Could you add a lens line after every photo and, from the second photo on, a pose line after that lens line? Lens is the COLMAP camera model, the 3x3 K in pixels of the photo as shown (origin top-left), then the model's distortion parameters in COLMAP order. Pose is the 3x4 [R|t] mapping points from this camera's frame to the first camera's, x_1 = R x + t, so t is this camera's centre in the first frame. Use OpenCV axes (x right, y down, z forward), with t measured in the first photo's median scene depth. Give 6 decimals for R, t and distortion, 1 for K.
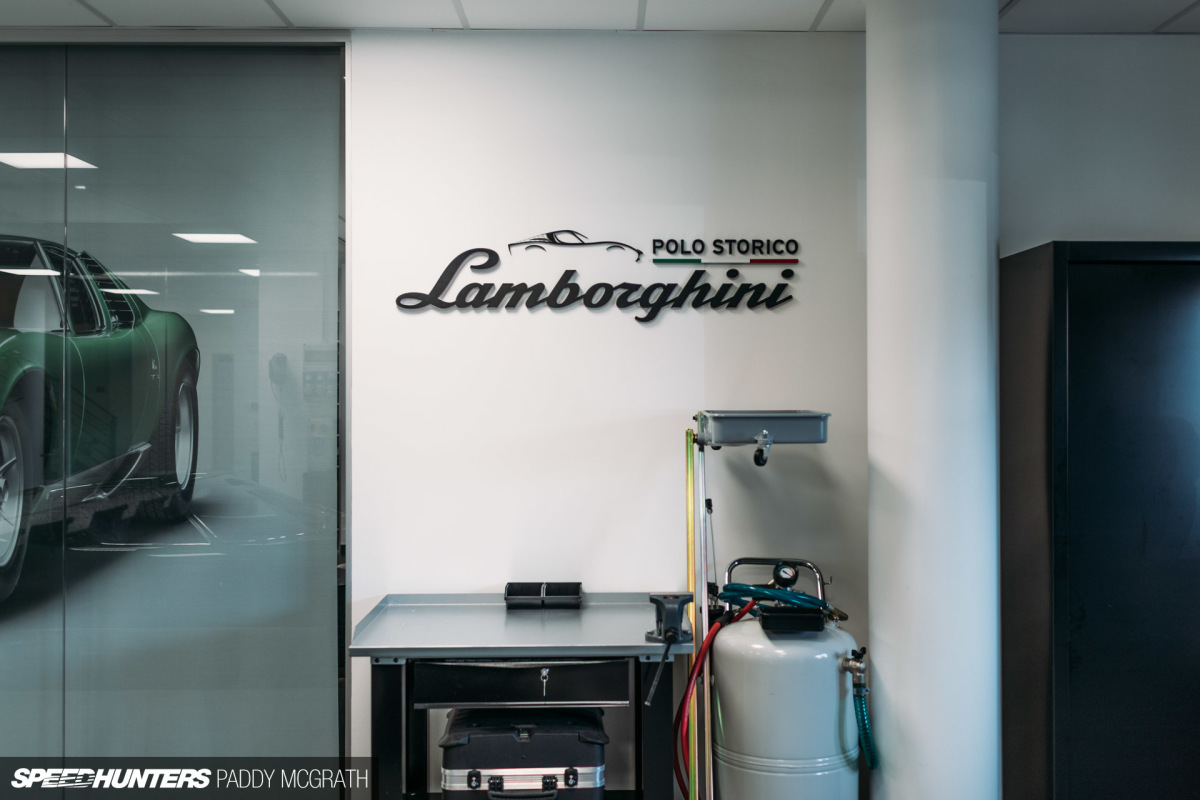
lens RADIAL K [[1187.0, 0, 599.9], [0, 1187.0, 401.1], [0, 0, 1]] dist [0.002940, 0.000000]
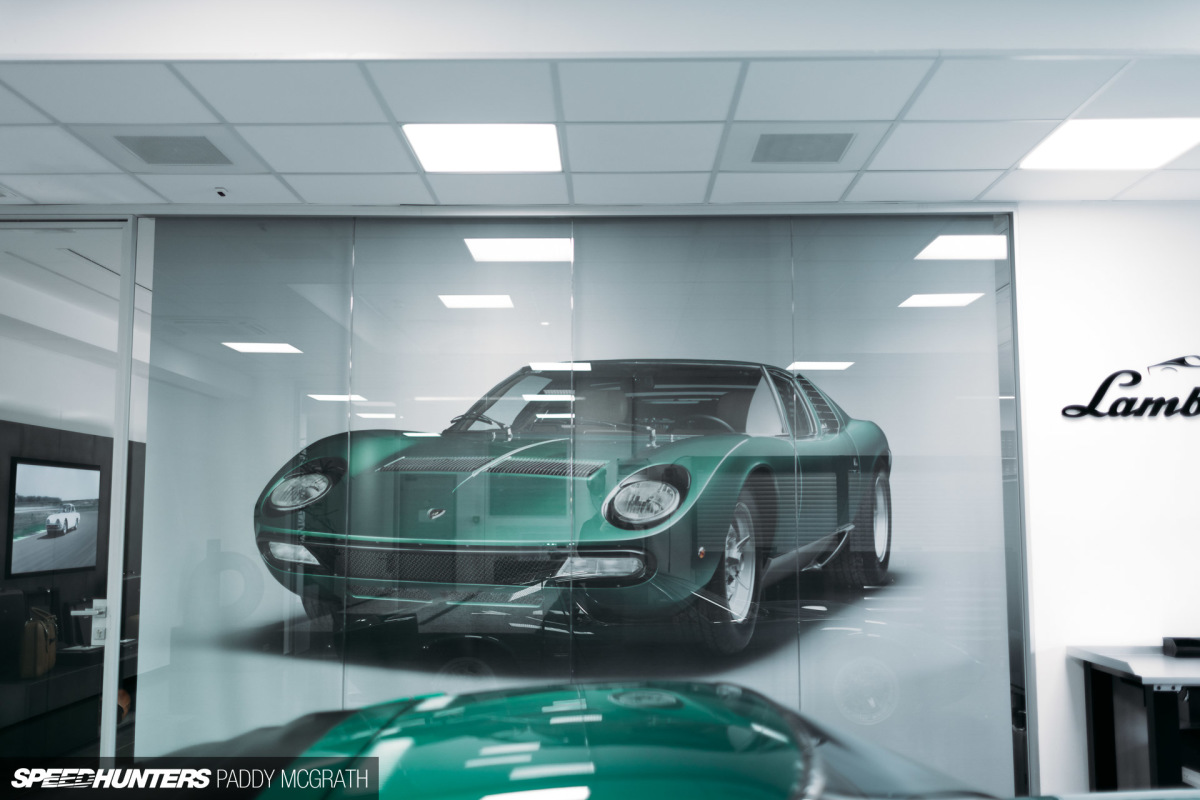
lens RADIAL K [[1187.0, 0, 599.4], [0, 1187.0, 398.4], [0, 0, 1]] dist [0.002940, 0.000000]
pose [[0.999164, -0.003450, -0.040747, -0.608845], [-0.000493, 0.995346, -0.096364, 0.024273], [0.040890, 0.096304, 0.994512, -0.281624]]
